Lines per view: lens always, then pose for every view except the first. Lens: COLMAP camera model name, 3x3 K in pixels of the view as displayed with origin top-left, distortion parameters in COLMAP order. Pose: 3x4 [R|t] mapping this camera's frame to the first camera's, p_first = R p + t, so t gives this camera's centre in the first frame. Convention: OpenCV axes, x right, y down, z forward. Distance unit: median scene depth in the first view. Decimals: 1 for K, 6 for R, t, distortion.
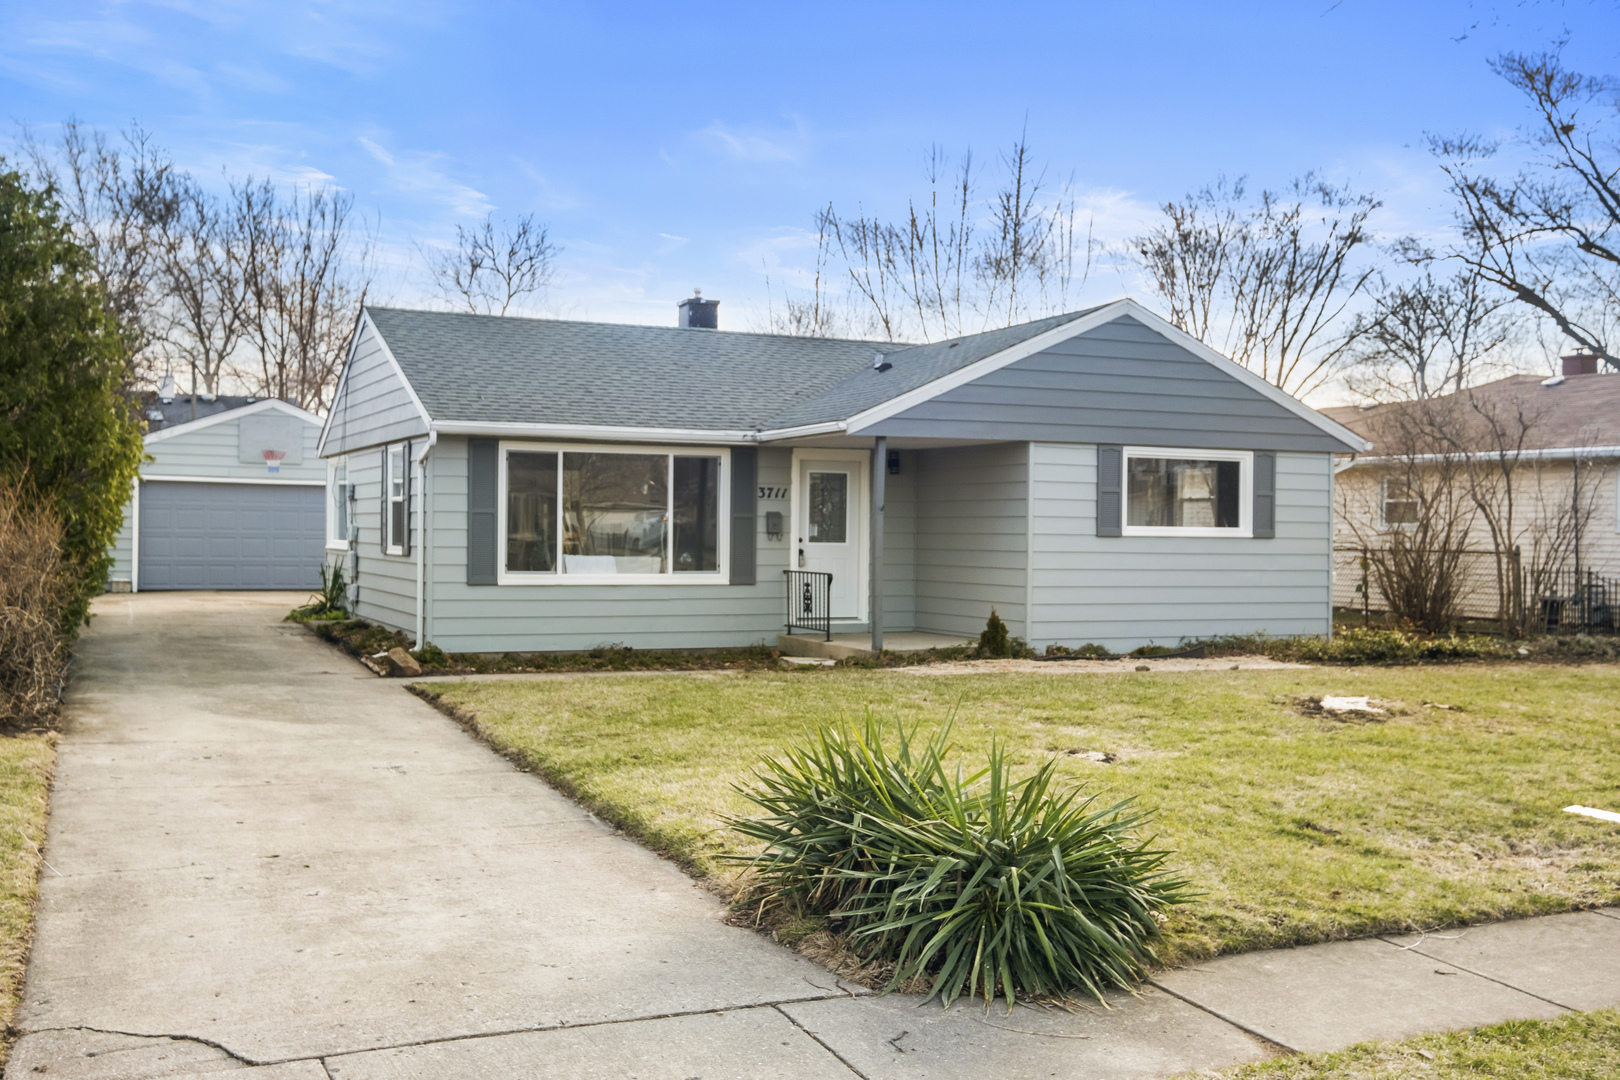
lens RADIAL K [[1671.0, 0, 811.1], [0, 1671.0, 542.5], [0, 0, 1]] dist [-0.001248, 0.000000]
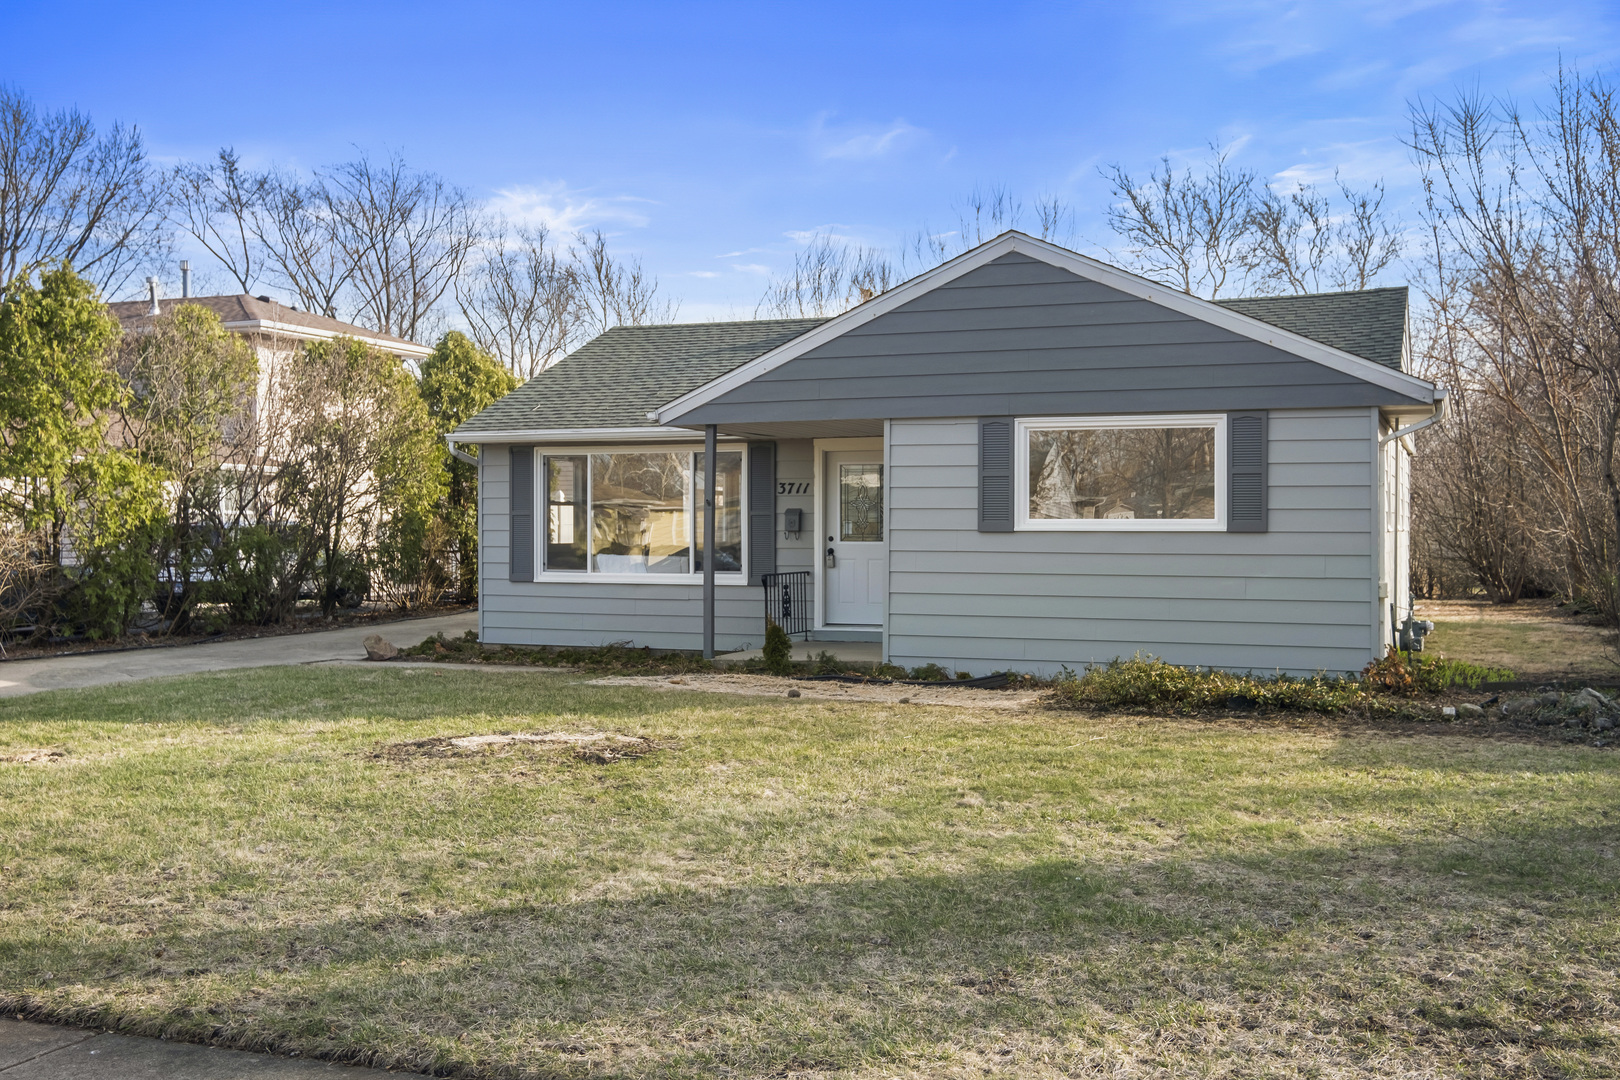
lens RADIAL K [[1671.0, 0, 810.7], [0, 1671.0, 537.2], [0, 0, 1]] dist [-0.001248, 0.000000]
pose [[0.677124, -0.005949, -0.735845, 0.705606], [0.001181, 0.999975, -0.006998, 0.004394], [0.735868, 0.003870, 0.677114, 0.394493]]
